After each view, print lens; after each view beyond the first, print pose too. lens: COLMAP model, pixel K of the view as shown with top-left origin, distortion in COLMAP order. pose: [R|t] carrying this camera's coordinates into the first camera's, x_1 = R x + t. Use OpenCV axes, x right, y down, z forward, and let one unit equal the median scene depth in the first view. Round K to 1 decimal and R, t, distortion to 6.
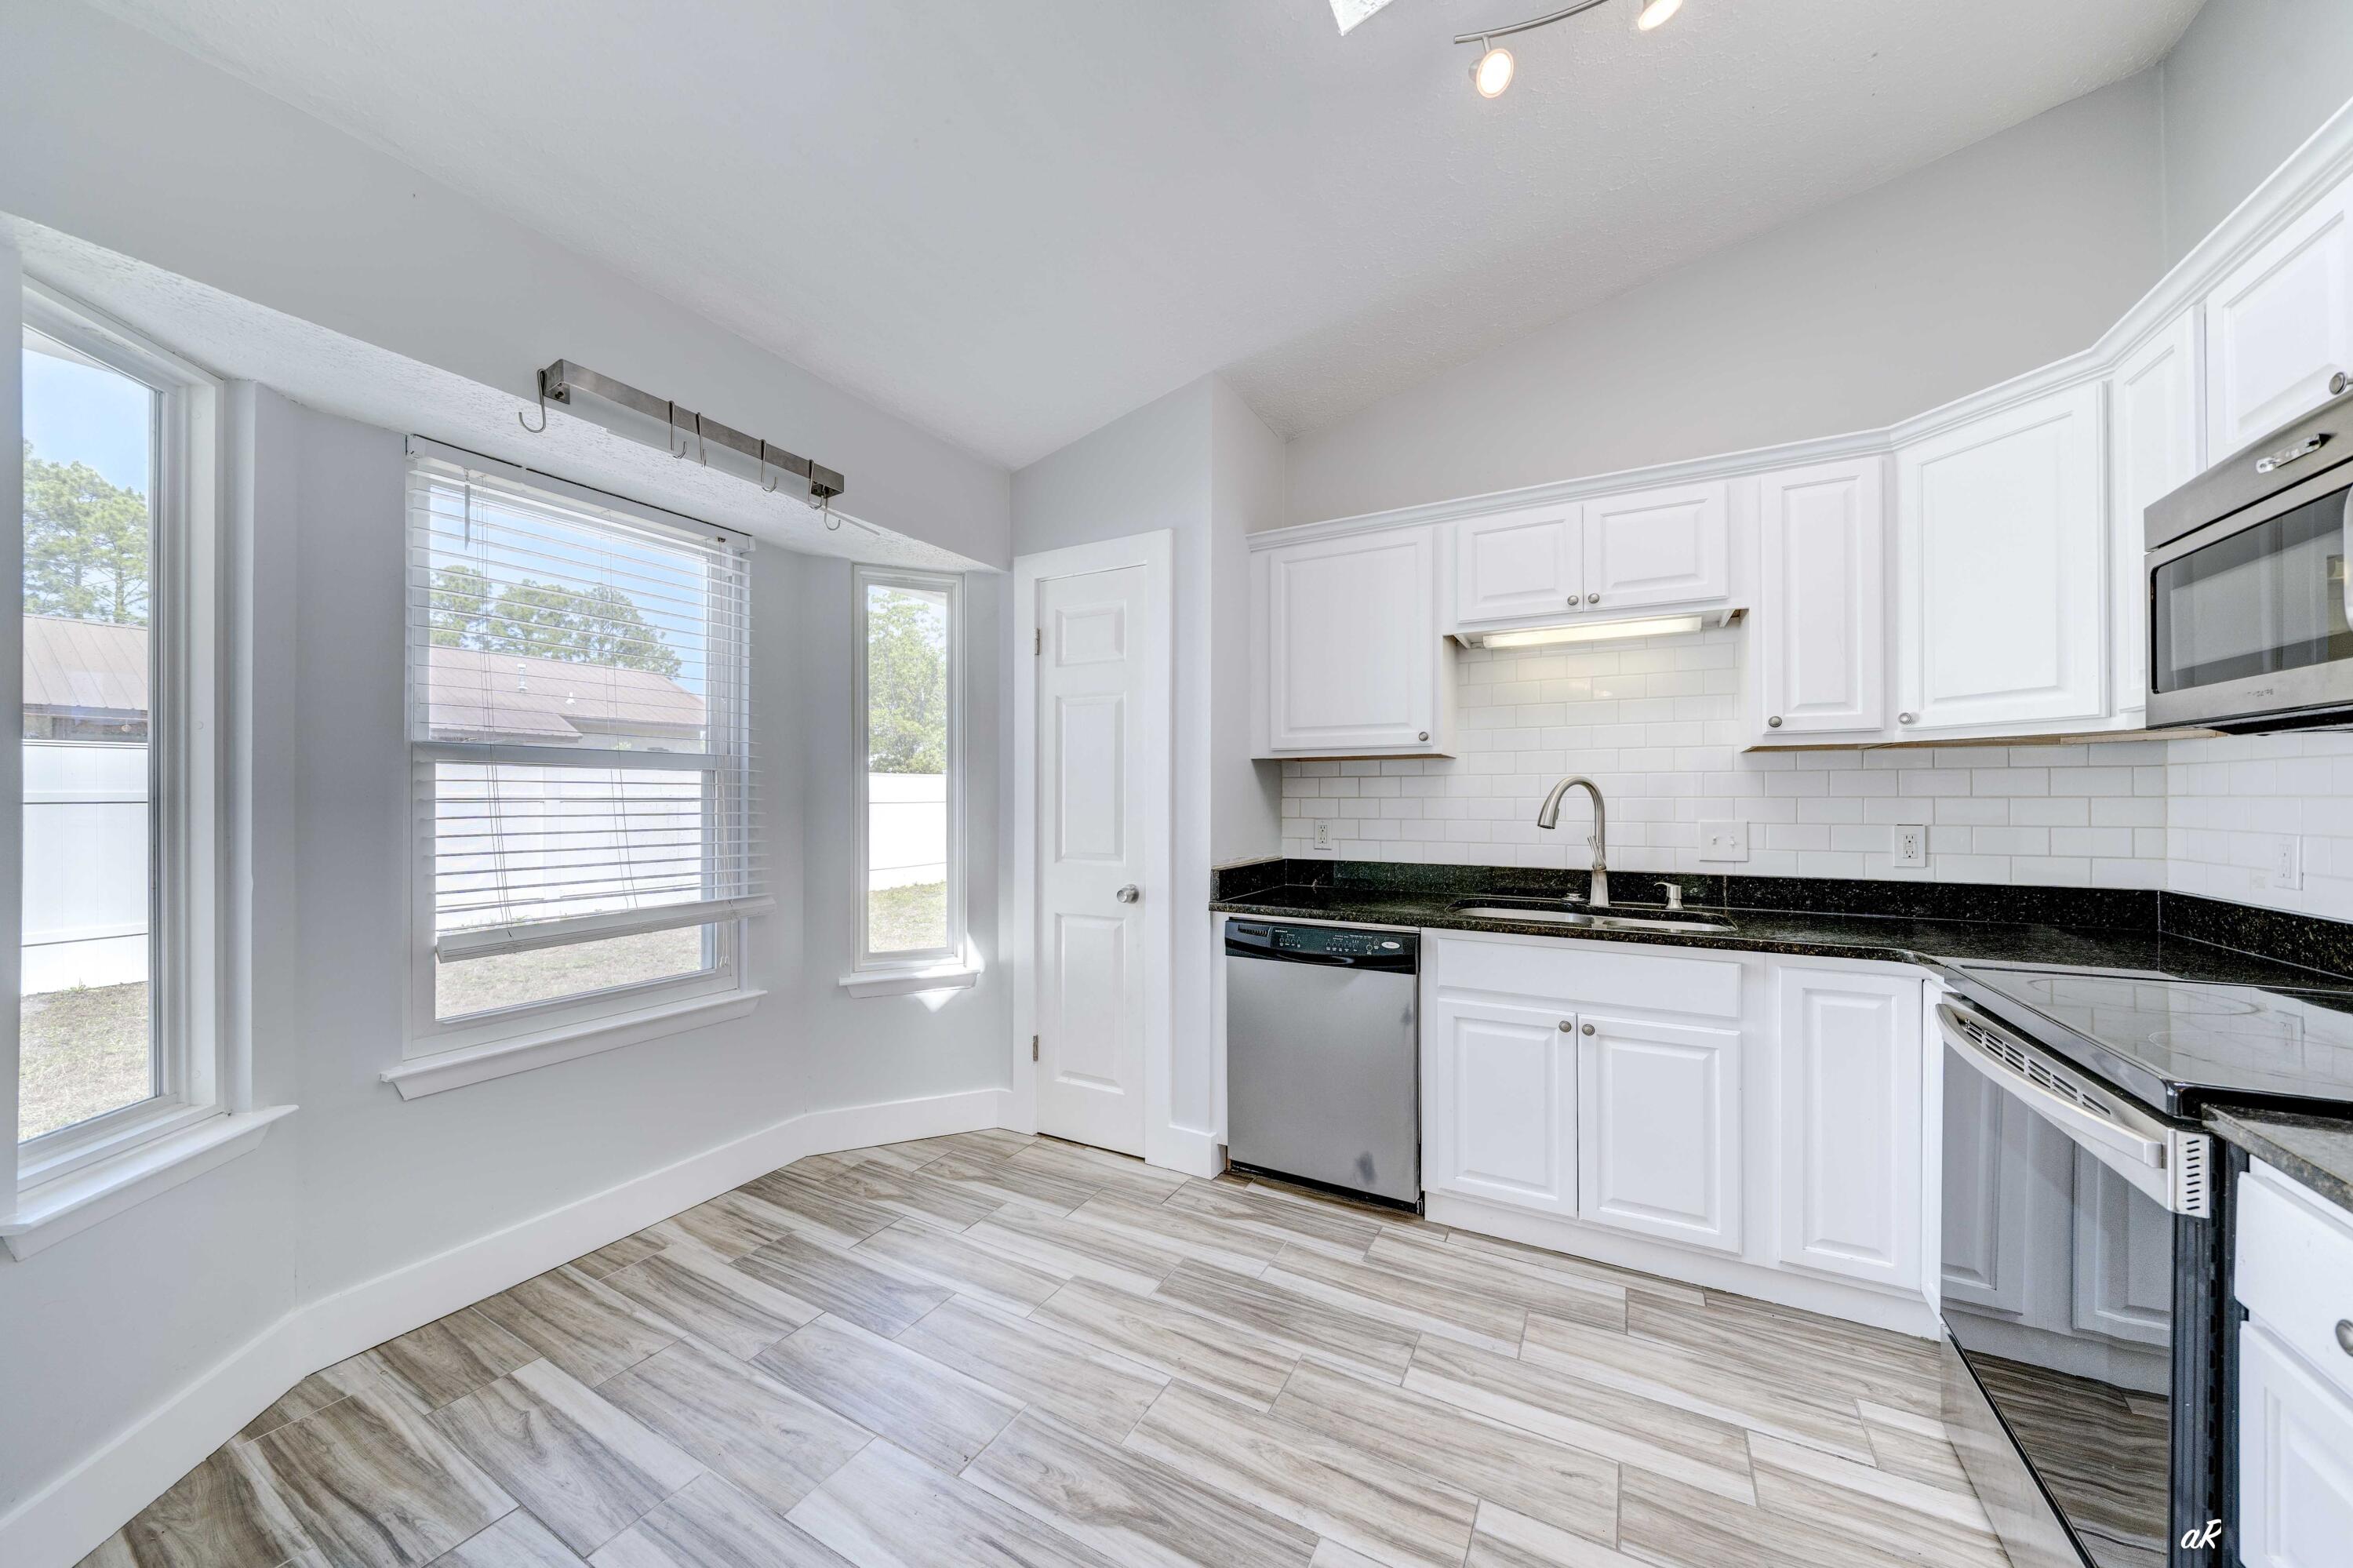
lens RADIAL K [[816.4, 0, 1171.0], [0, 816.4, 791.4], [0, 0, 1]] dist [-0.008059, -0.000064]
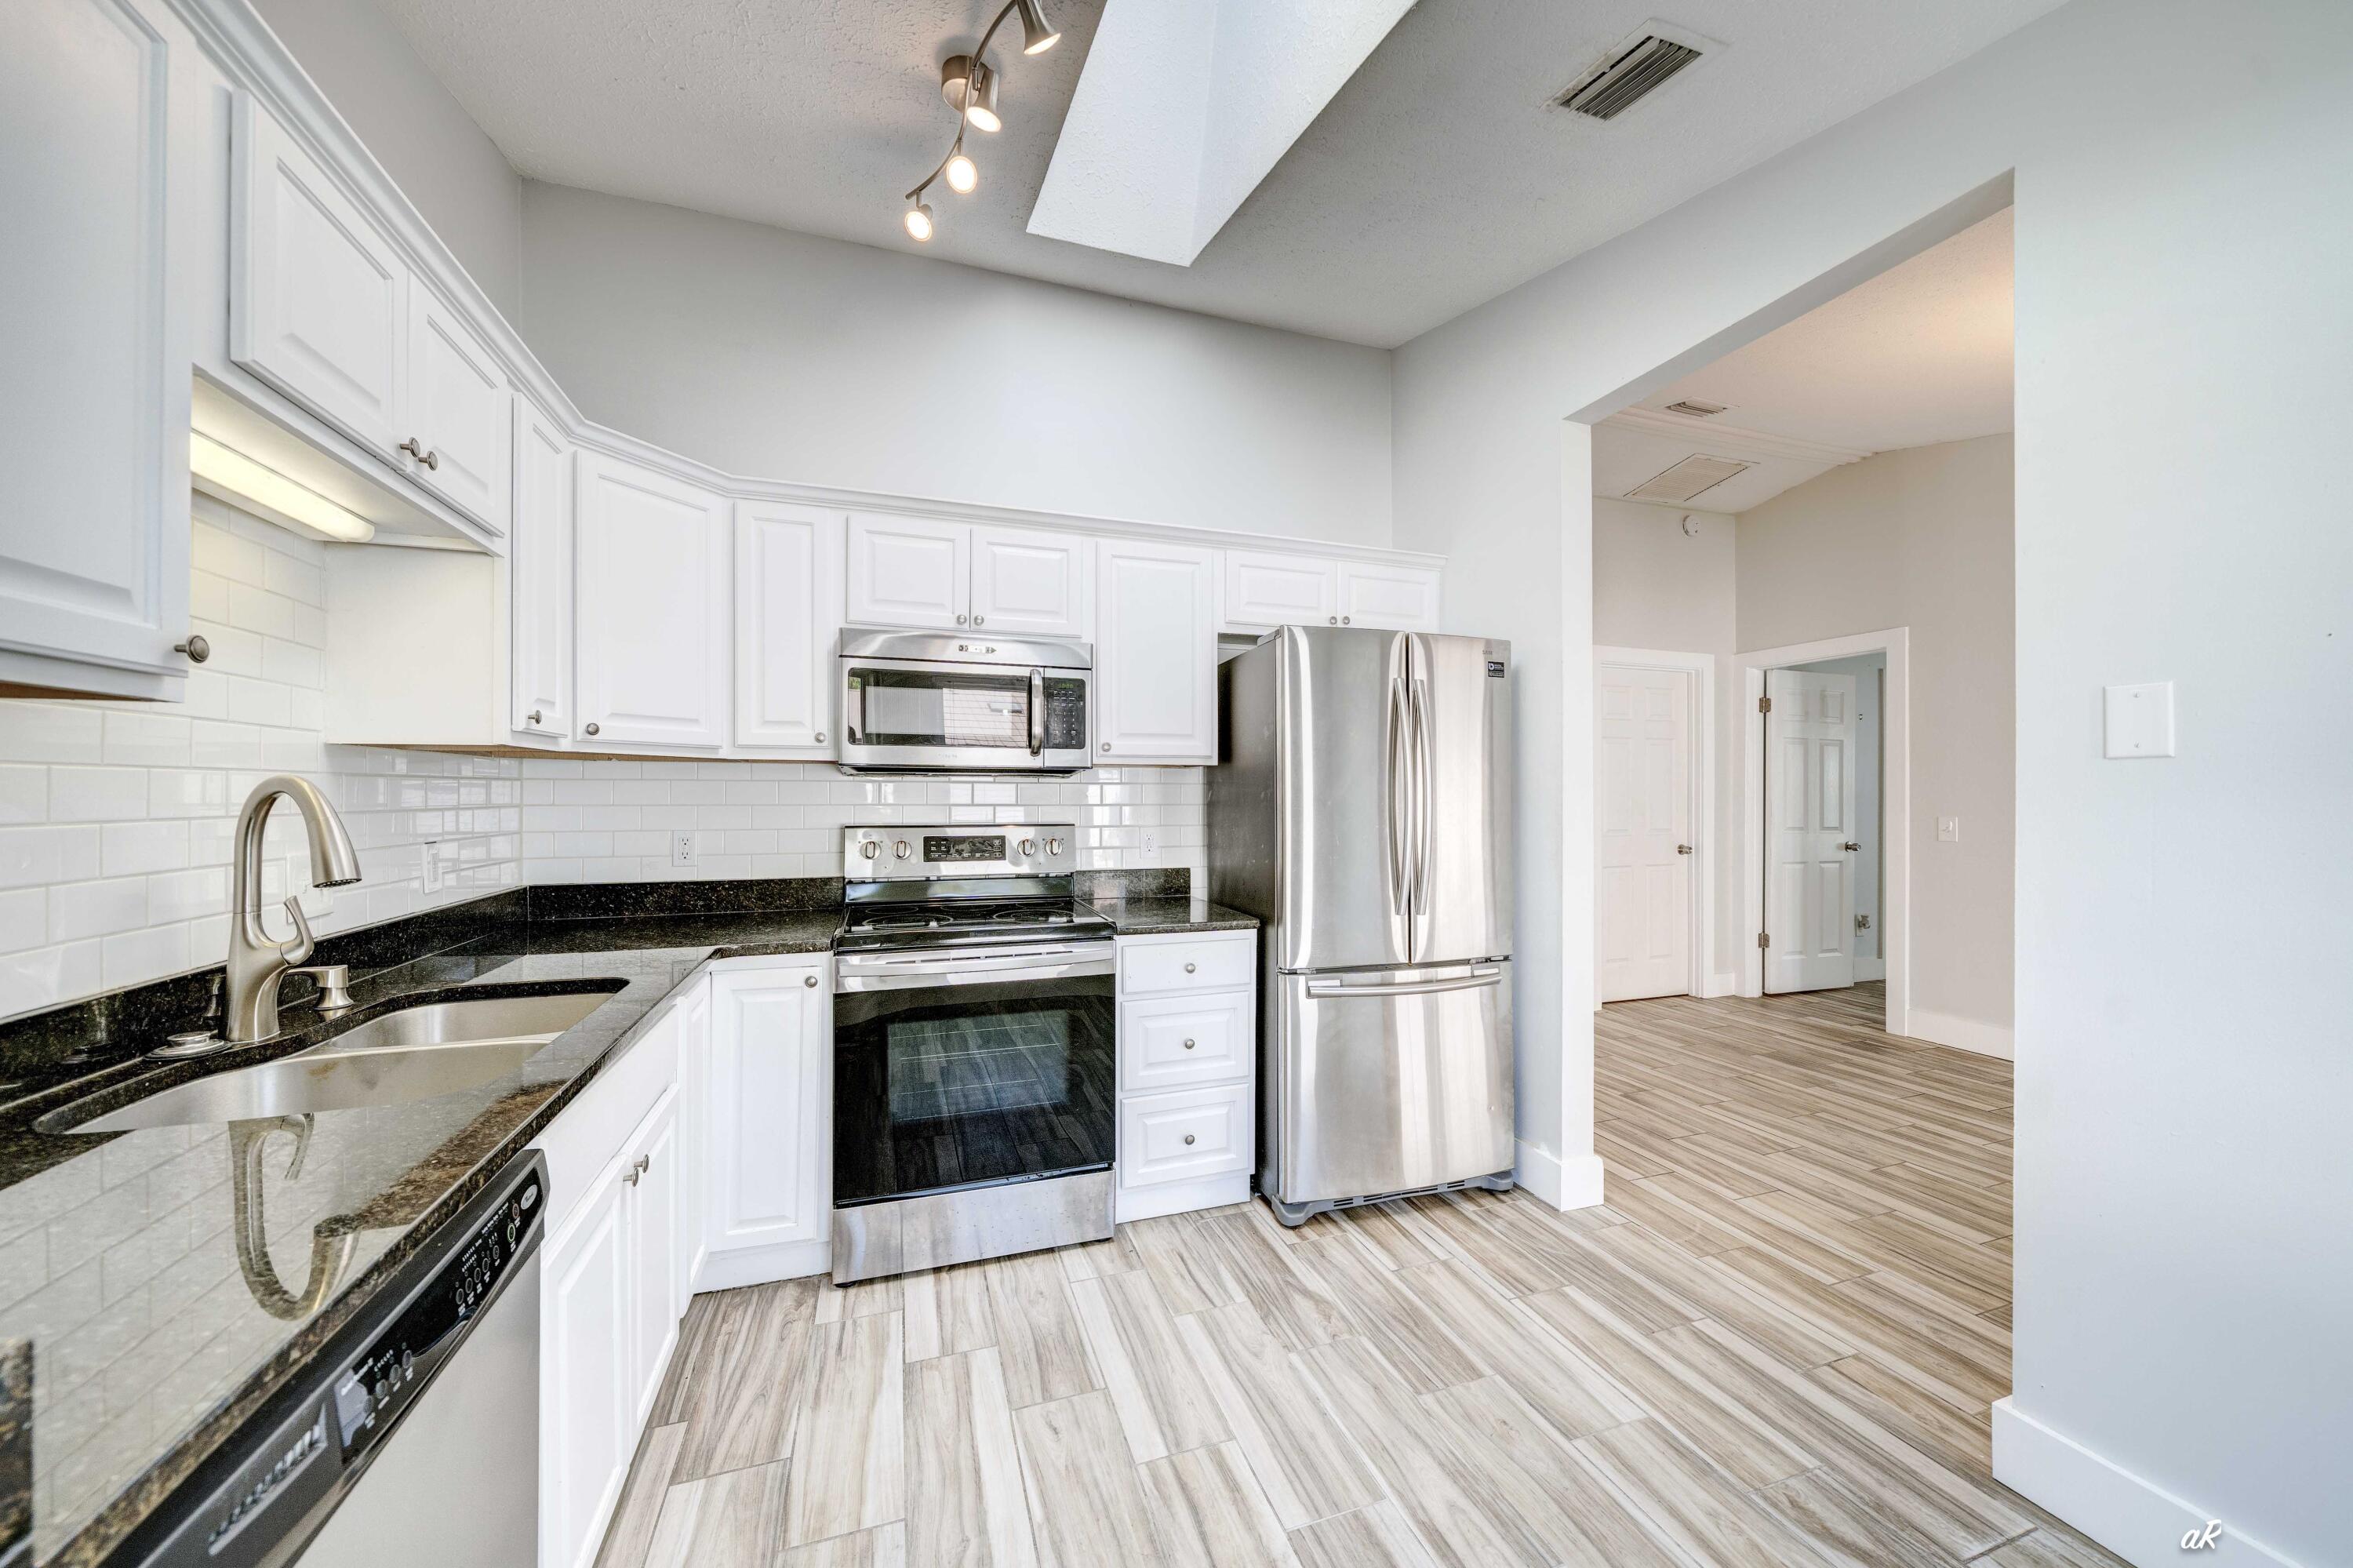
lens RADIAL K [[816.4, 0, 1171.0], [0, 816.4, 791.4], [0, 0, 1]] dist [-0.008059, -0.000064]
pose [[-0.738438, 0.006366, 0.674292, -0.331915], [0.004748, 0.999980, -0.004241, -0.016139], [-0.674305, 0.000070, -0.738453, 1.512012]]
